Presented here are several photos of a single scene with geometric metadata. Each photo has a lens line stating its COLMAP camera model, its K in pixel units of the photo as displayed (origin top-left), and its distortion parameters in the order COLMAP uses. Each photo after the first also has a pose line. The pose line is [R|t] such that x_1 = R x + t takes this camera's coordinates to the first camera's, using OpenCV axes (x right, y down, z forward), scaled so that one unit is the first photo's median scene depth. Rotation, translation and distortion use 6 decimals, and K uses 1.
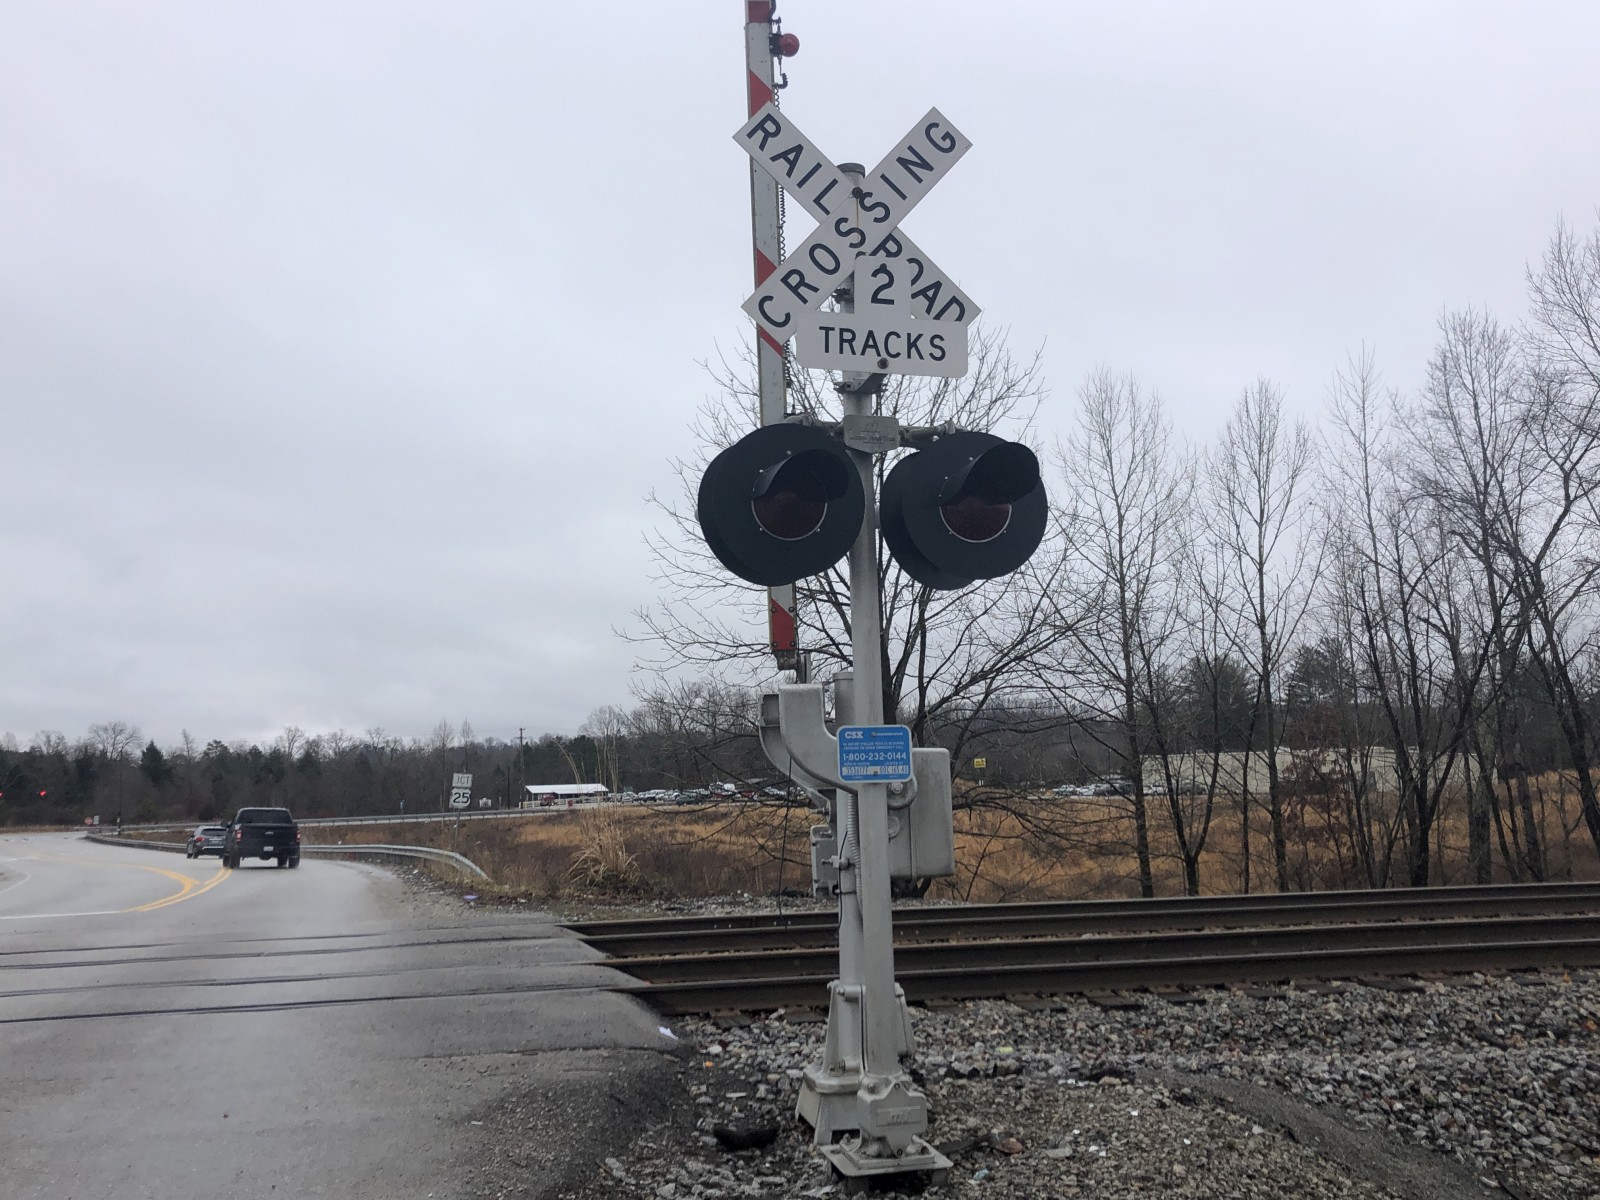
lens RADIAL K [[1497.0, 0, 867.0], [0, 1497.0, 603.2], [0, 0, 1]] dist [0.076600, -0.199847]
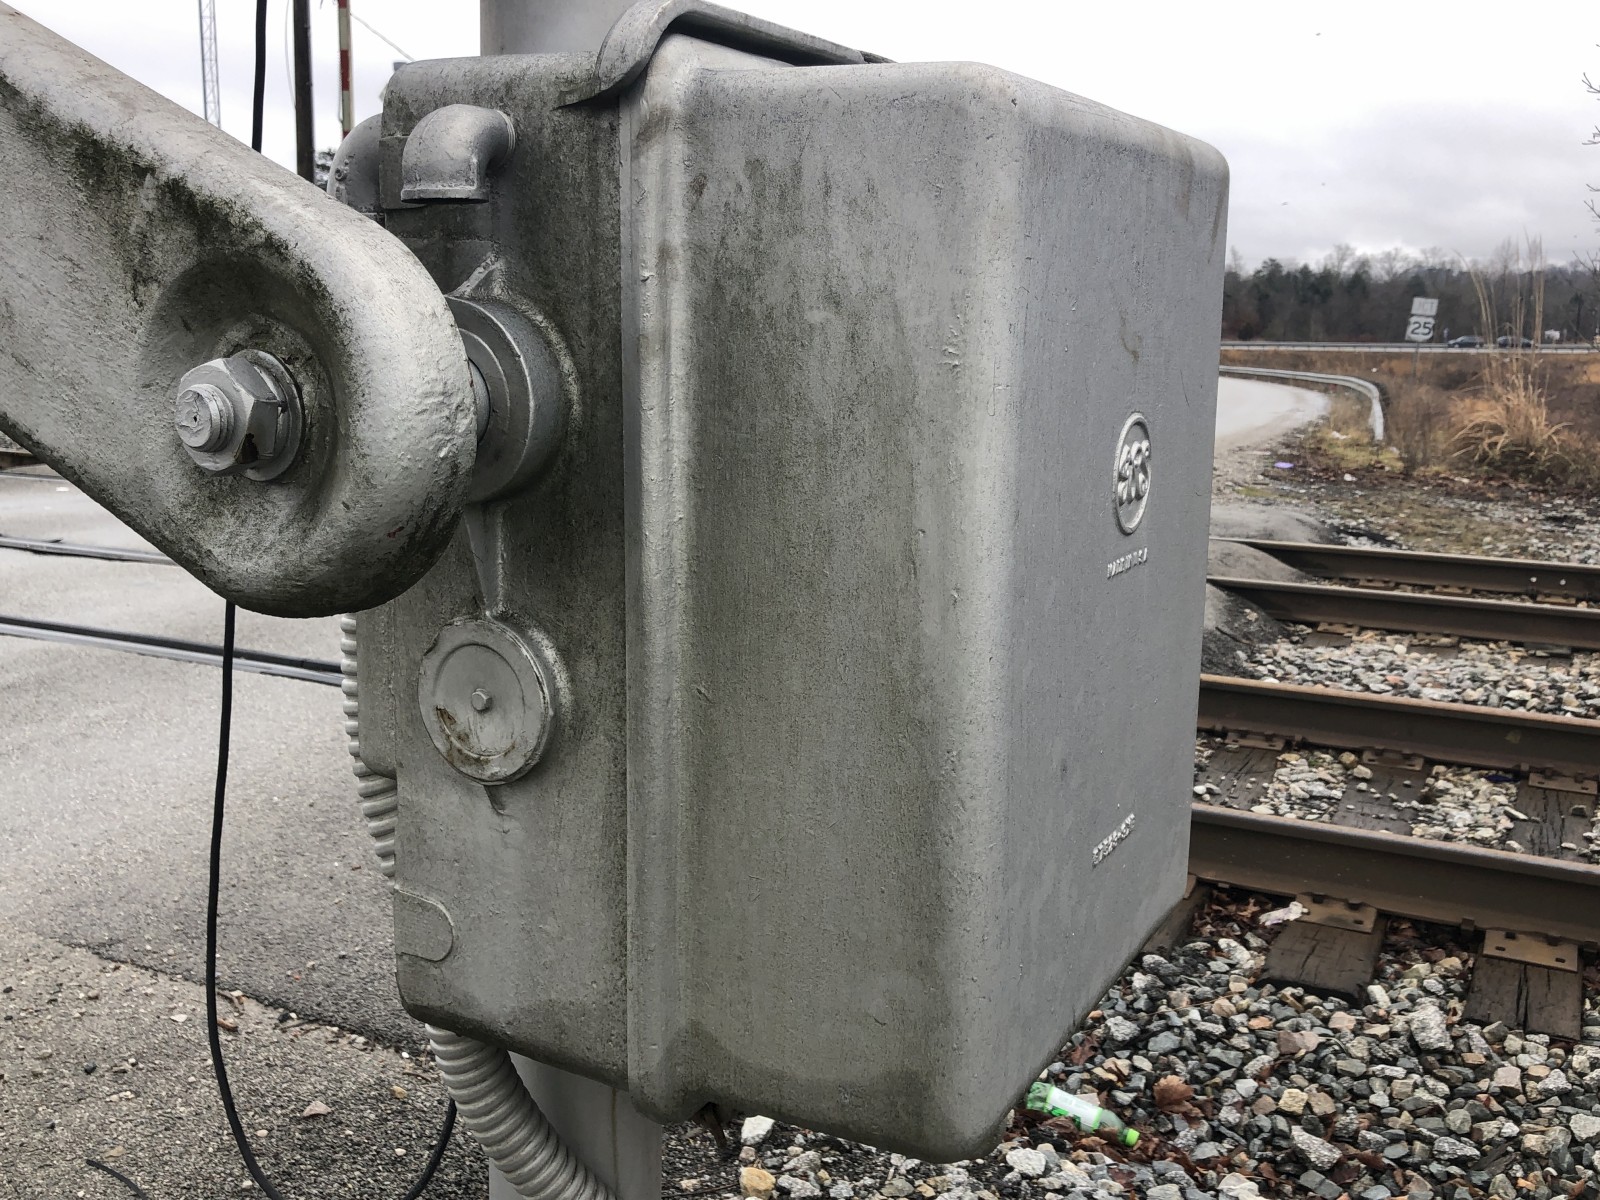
lens RADIAL K [[1497.0, 0, 867.0], [0, 1497.0, 603.2], [0, 0, 1]] dist [0.076600, -0.199847]
pose [[0.776610, 0.154296, -0.610794, 0.028697], [0.041511, 0.954903, 0.294003, 0.027813], [0.628612, -0.253680, 0.735182, 0.252585]]
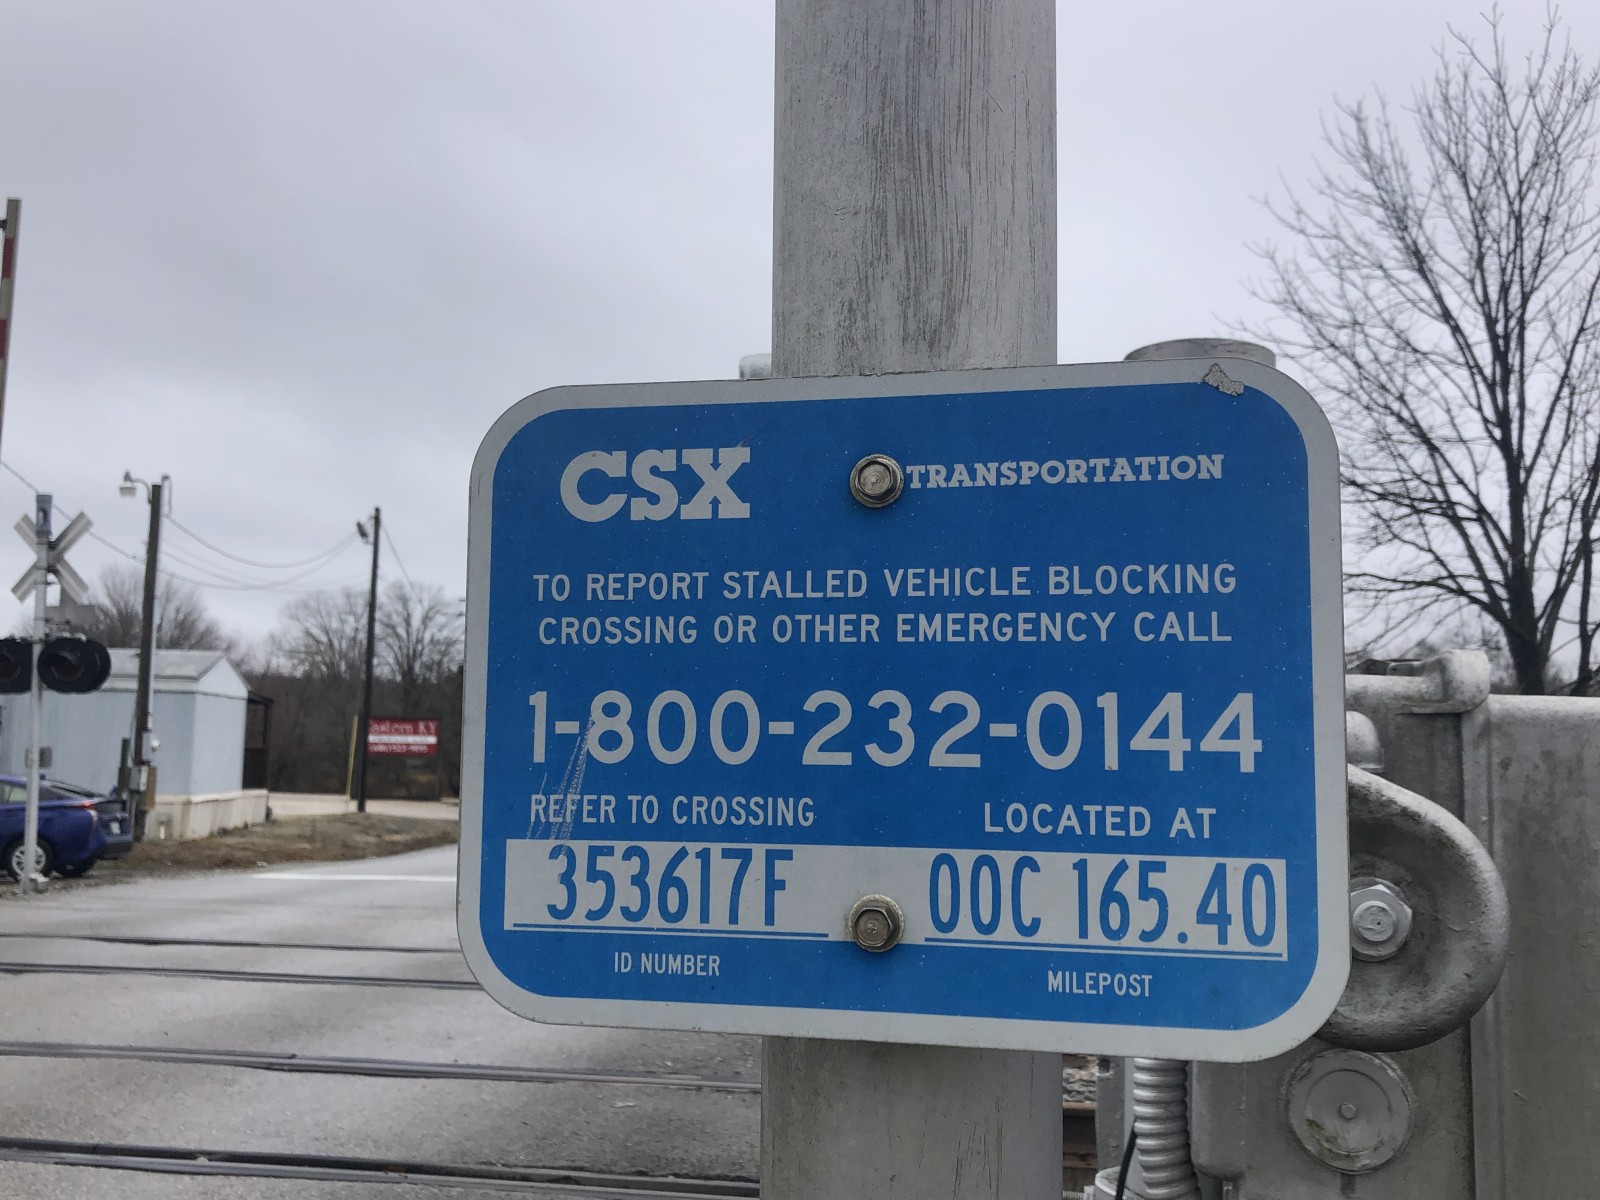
lens RADIAL K [[1497.0, 0, 867.0], [0, 1497.0, 603.2], [0, 0, 1]] dist [0.076600, -0.199847]
pose [[0.917283, 0.003380, -0.398223, 0.009541], [0.006309, 0.999715, 0.023019, 0.022758], [0.398187, -0.023627, 0.917000, 0.225421]]
